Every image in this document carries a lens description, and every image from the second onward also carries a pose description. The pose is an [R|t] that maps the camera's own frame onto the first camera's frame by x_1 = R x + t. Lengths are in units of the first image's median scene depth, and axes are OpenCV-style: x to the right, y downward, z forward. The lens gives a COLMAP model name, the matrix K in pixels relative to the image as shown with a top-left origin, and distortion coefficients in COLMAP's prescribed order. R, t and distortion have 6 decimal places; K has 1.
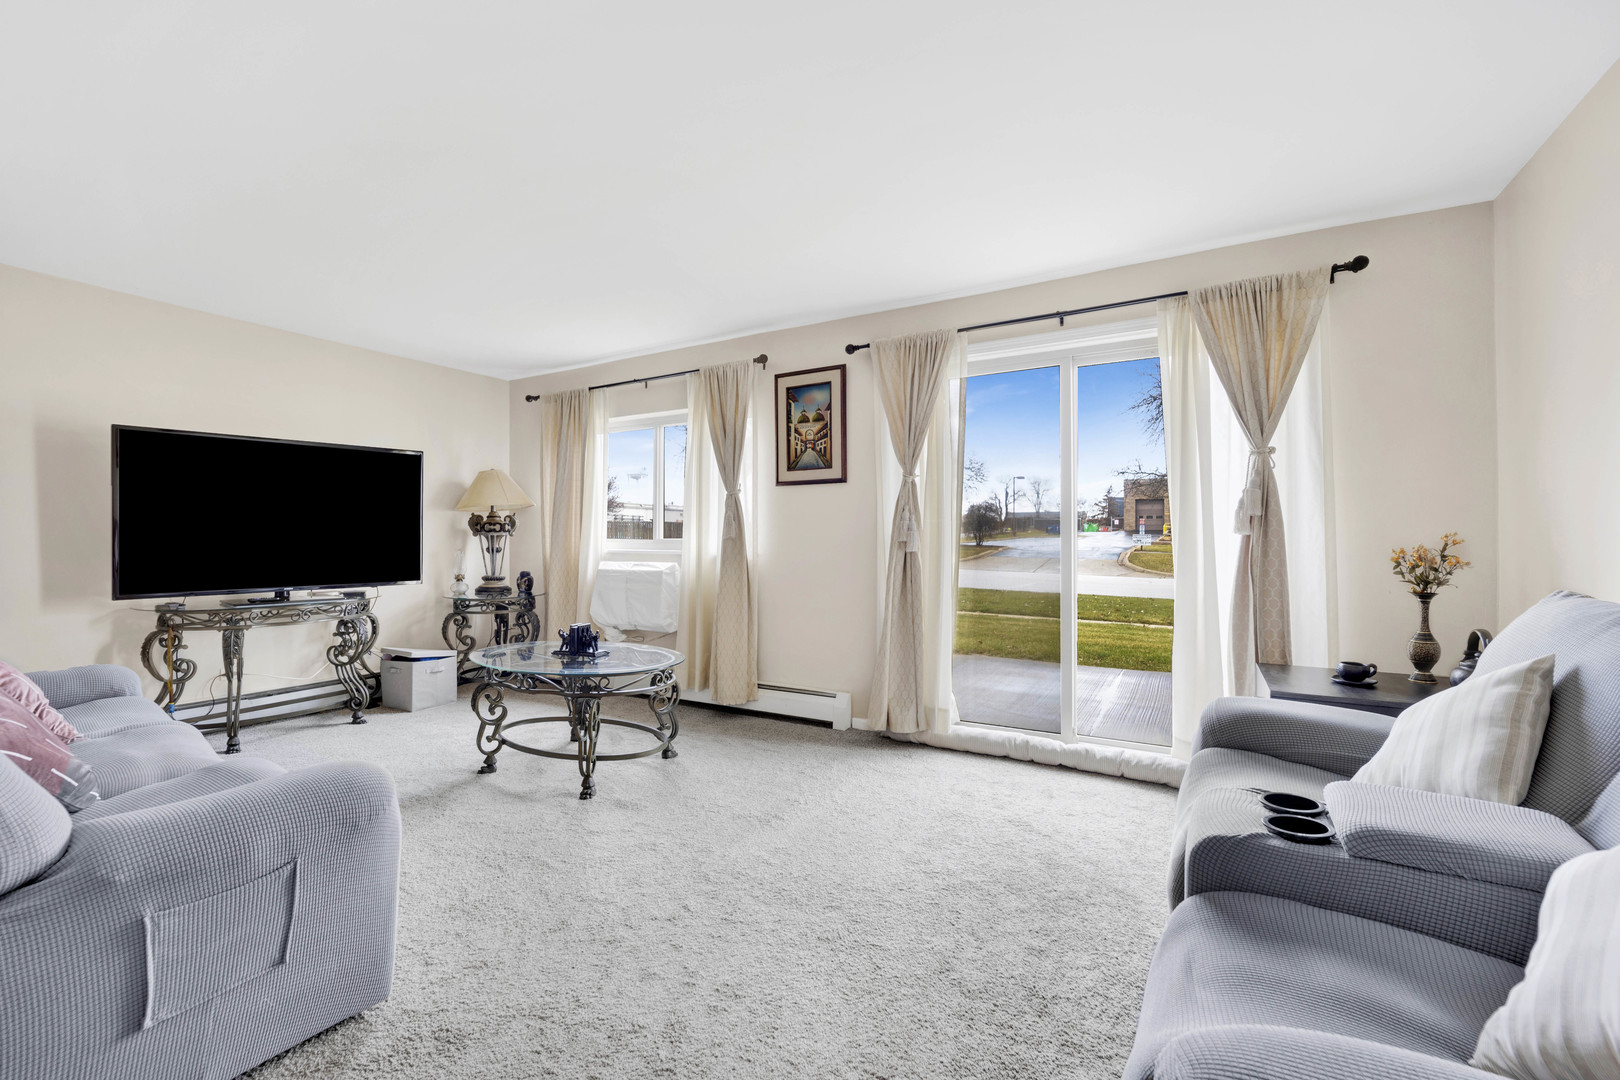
lens RADIAL K [[710.3, 0, 815.8], [0, 710.3, 537.7], [0, 0, 1]] dist [-0.024323, -0.000082]
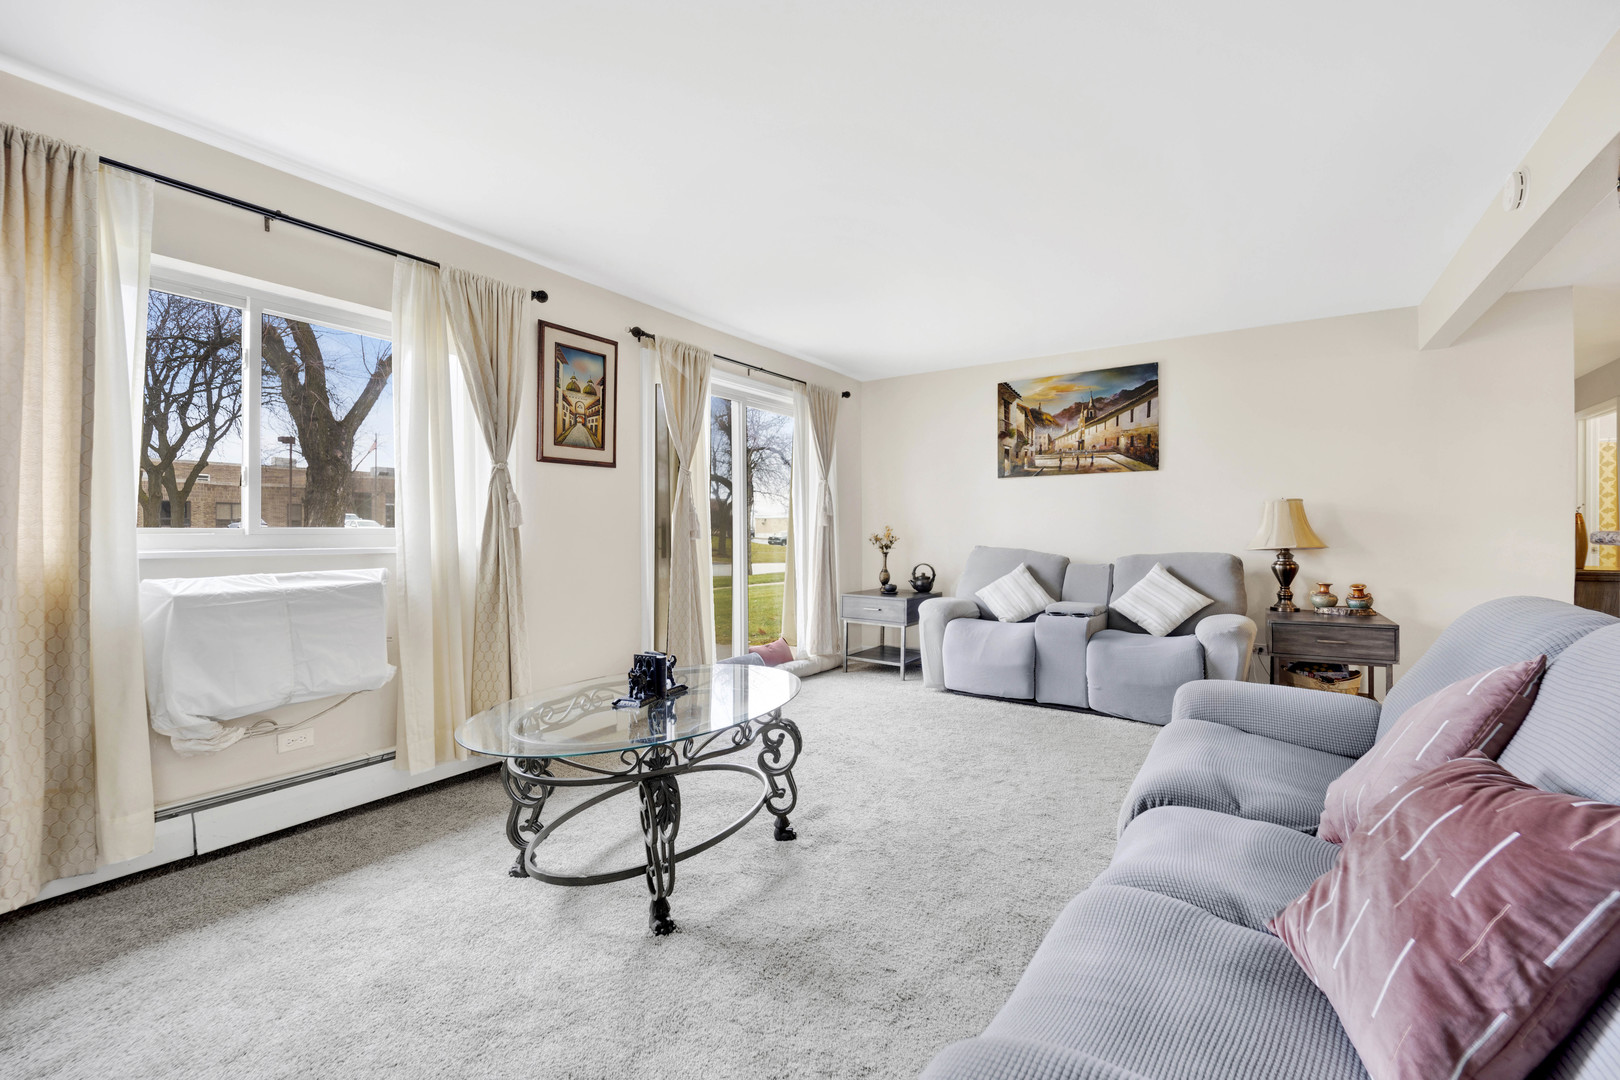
lens RADIAL K [[669.5, 0, 808.0], [0, 669.5, 536.6], [0, 0, 1]] dist [-0.024111, 0.002639]
pose [[0.046519, -0.011777, 0.998848, -0.807768], [-0.001548, 0.999928, 0.011861, 0.001943], [-0.998916, -0.002098, 0.046498, 0.685965]]
